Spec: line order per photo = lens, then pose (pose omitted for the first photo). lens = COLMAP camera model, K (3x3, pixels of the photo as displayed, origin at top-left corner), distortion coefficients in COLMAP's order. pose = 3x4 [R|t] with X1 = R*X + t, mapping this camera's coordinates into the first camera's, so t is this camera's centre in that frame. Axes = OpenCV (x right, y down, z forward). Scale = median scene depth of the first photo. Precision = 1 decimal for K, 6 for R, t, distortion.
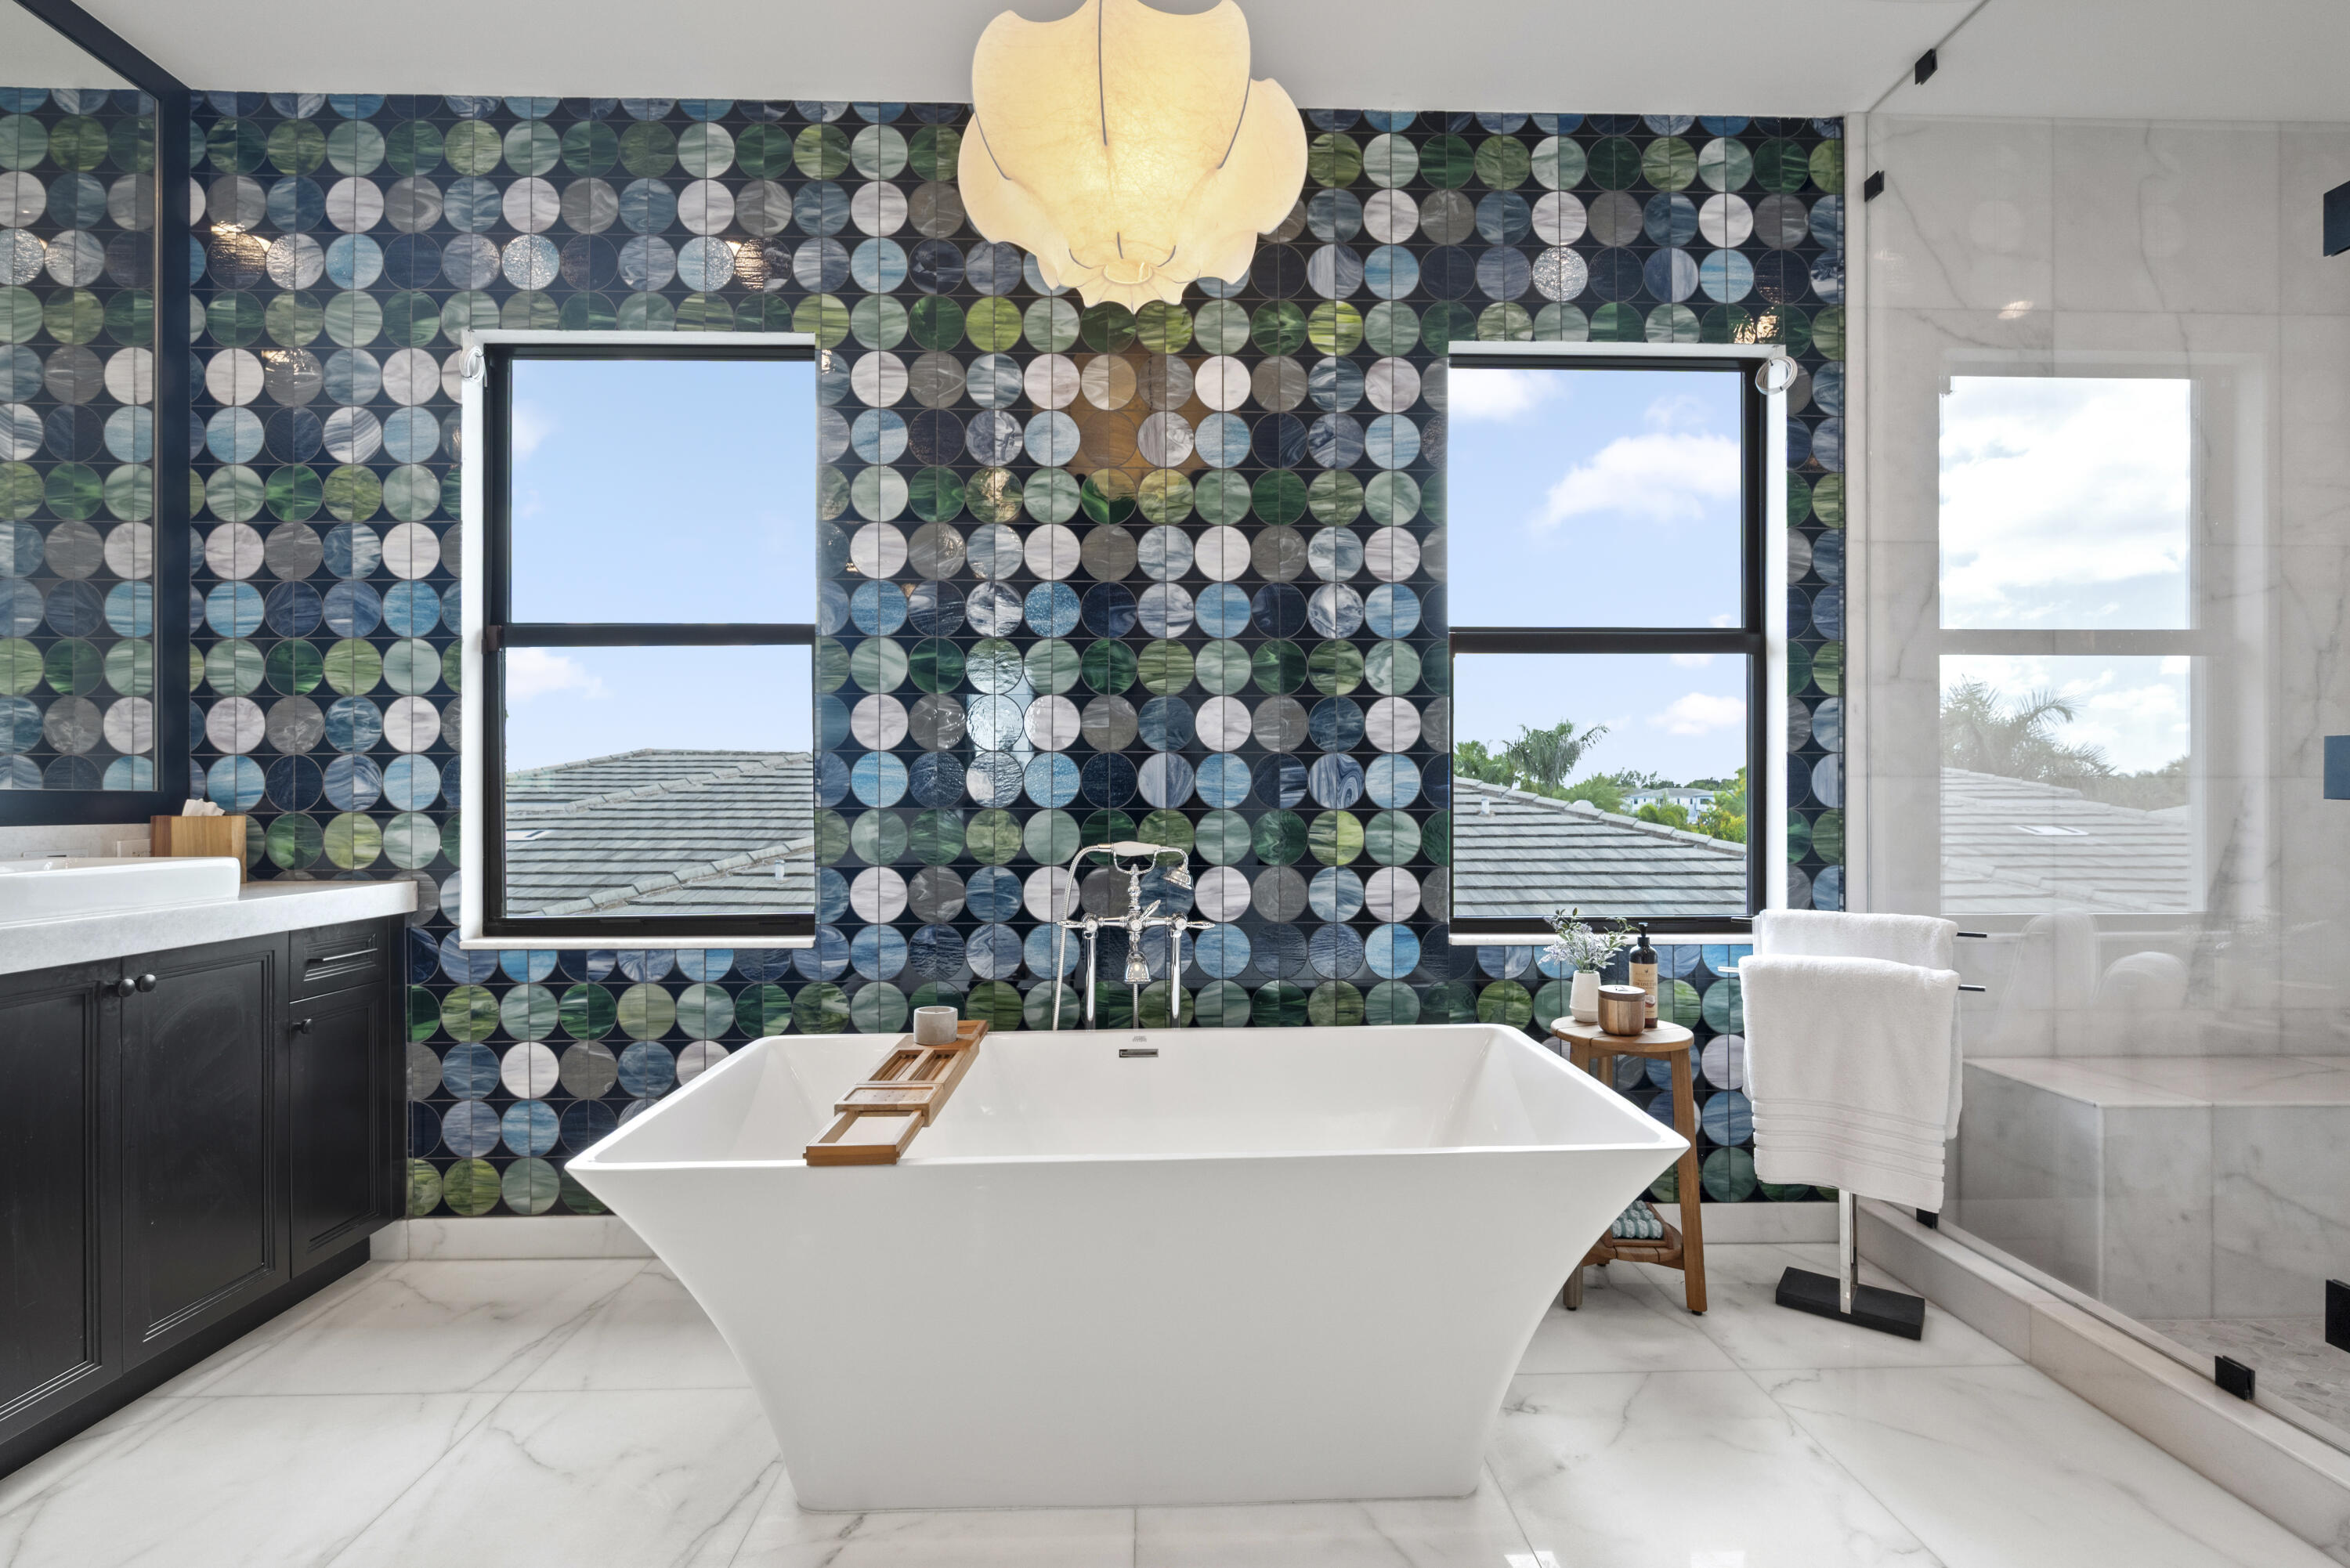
lens RADIAL K [[1053.3, 0, 1186.0], [0, 1053.3, 780.0], [0, 0, 1]] dist [-0.001262, 0.000294]
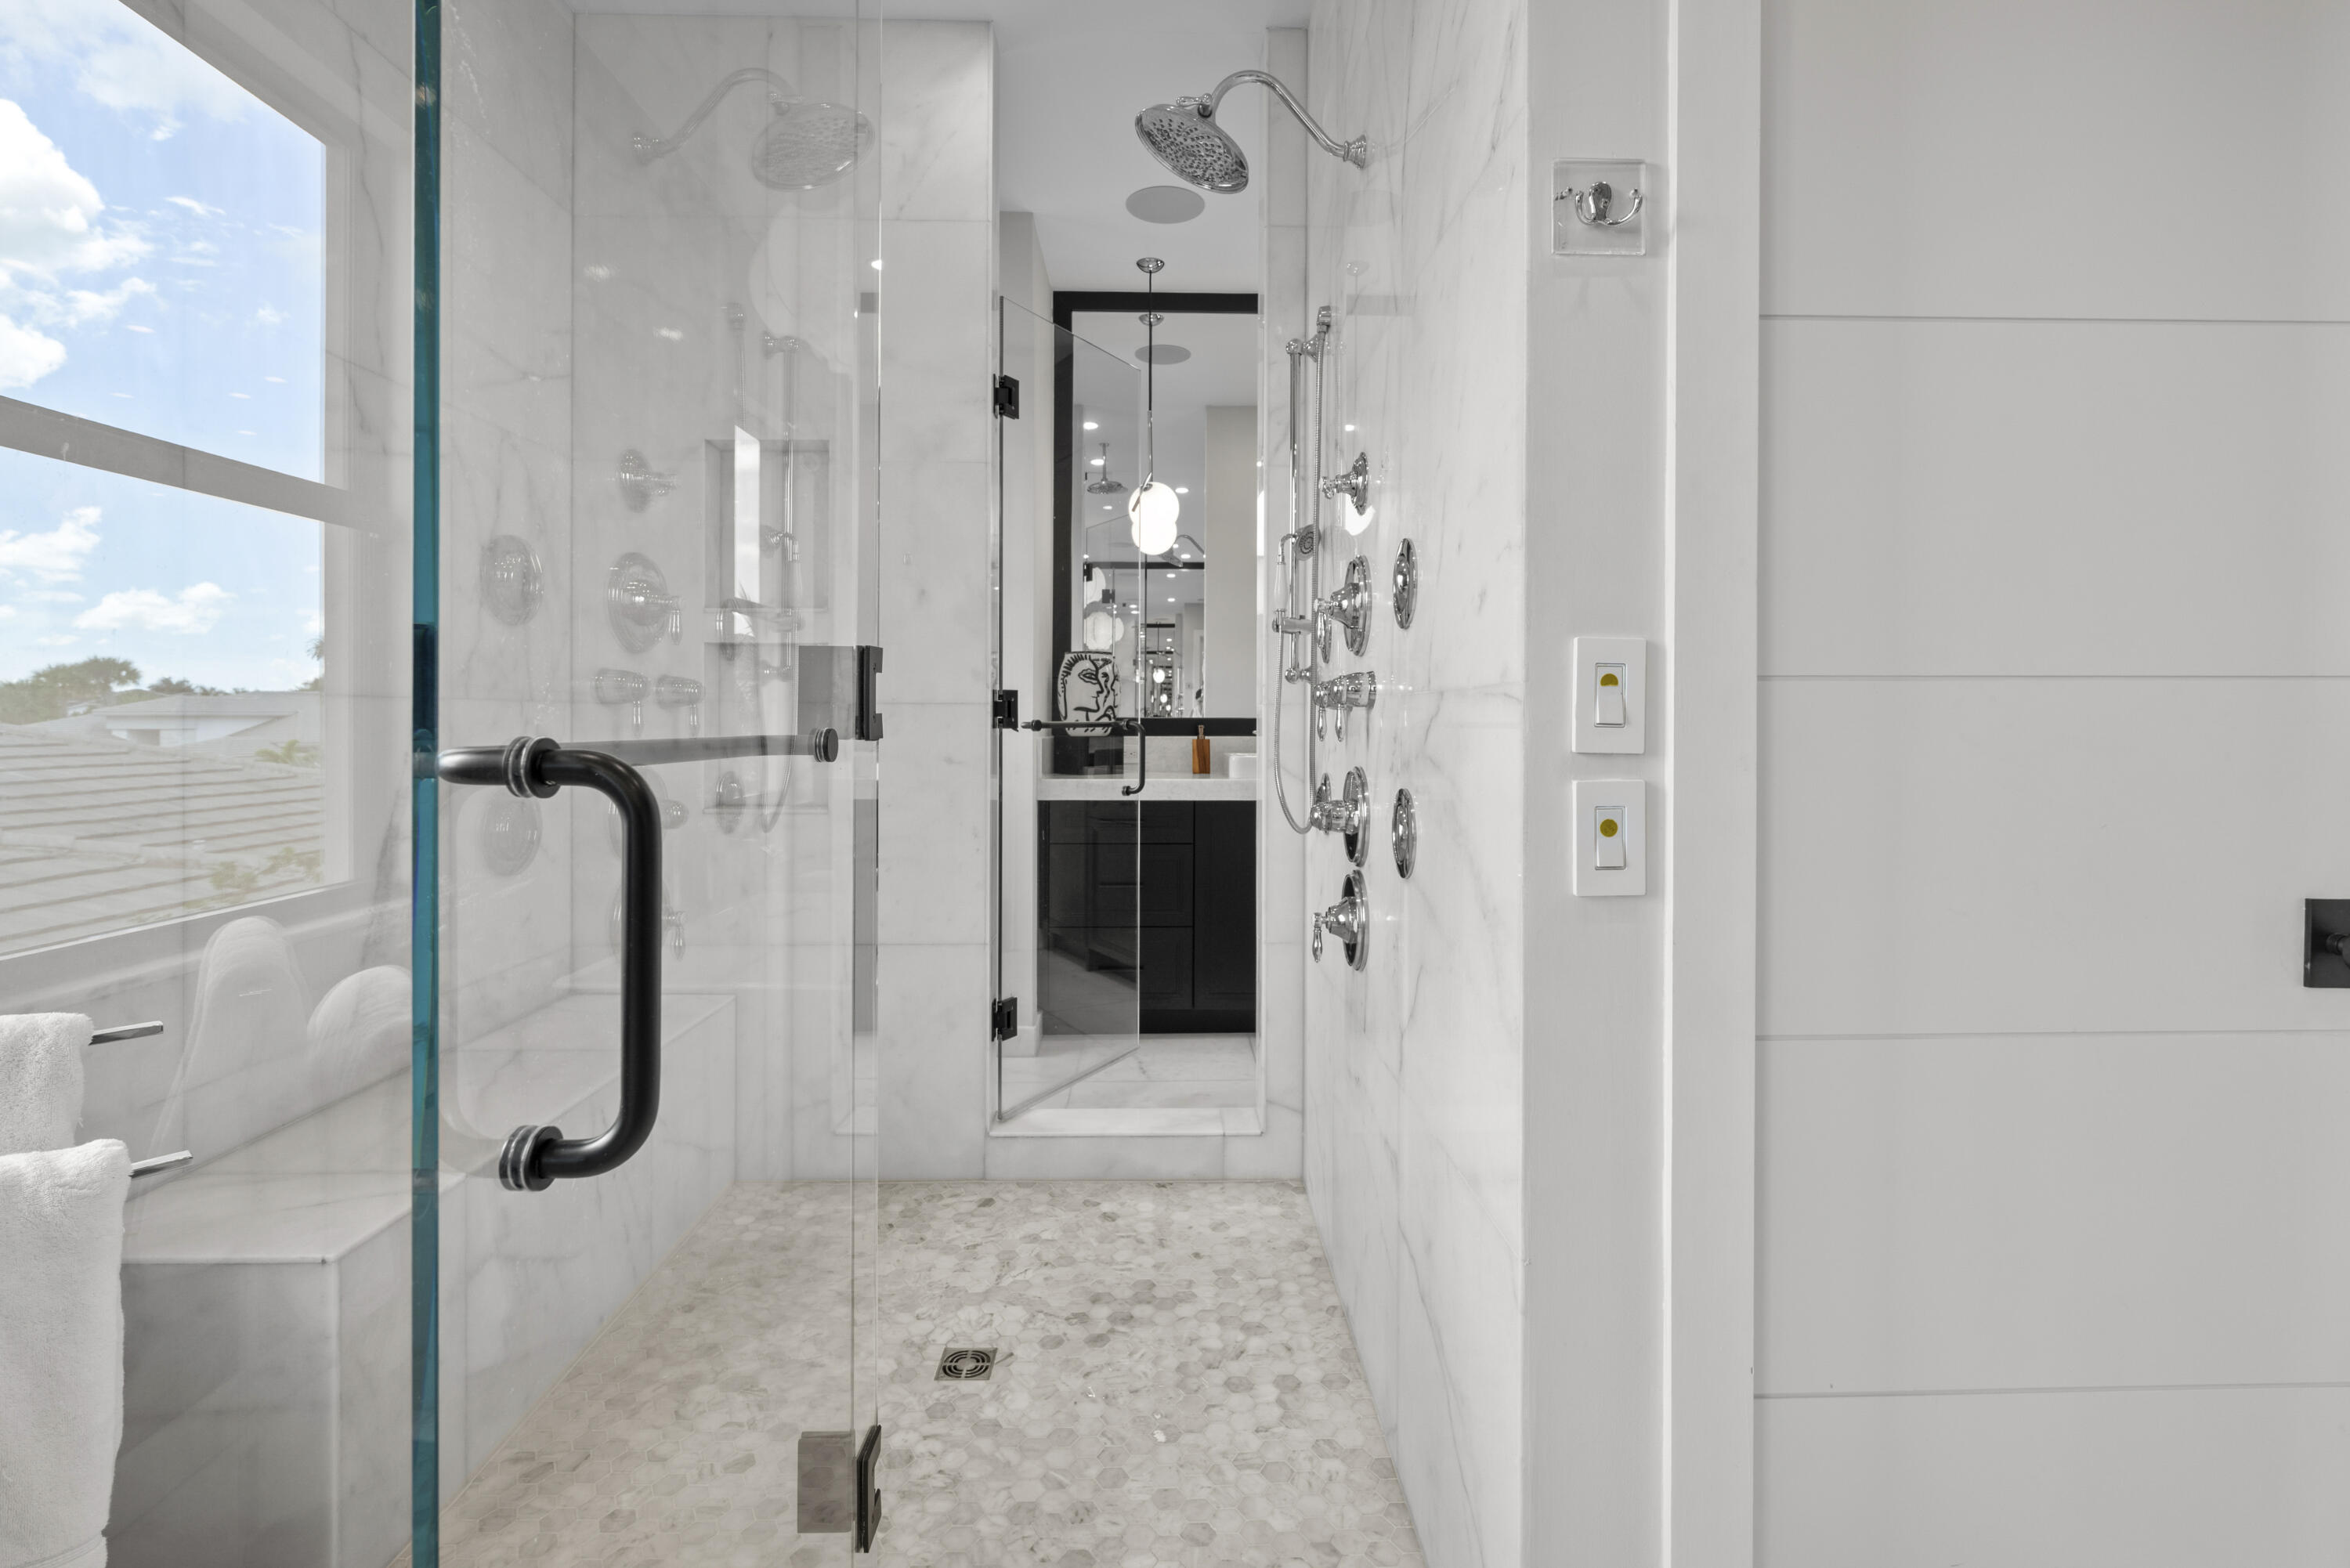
lens RADIAL K [[1079.5, 0, 1226.4], [0, 1079.5, 717.5], [0, 0, 1]] dist [-0.000188, 0.000041]
pose [[-0.021113, -0.003148, 0.999772, 0.266390], [-0.018709, 0.999821, 0.002753, 0.000295], [-0.999602, -0.018646, -0.021168, 0.529694]]
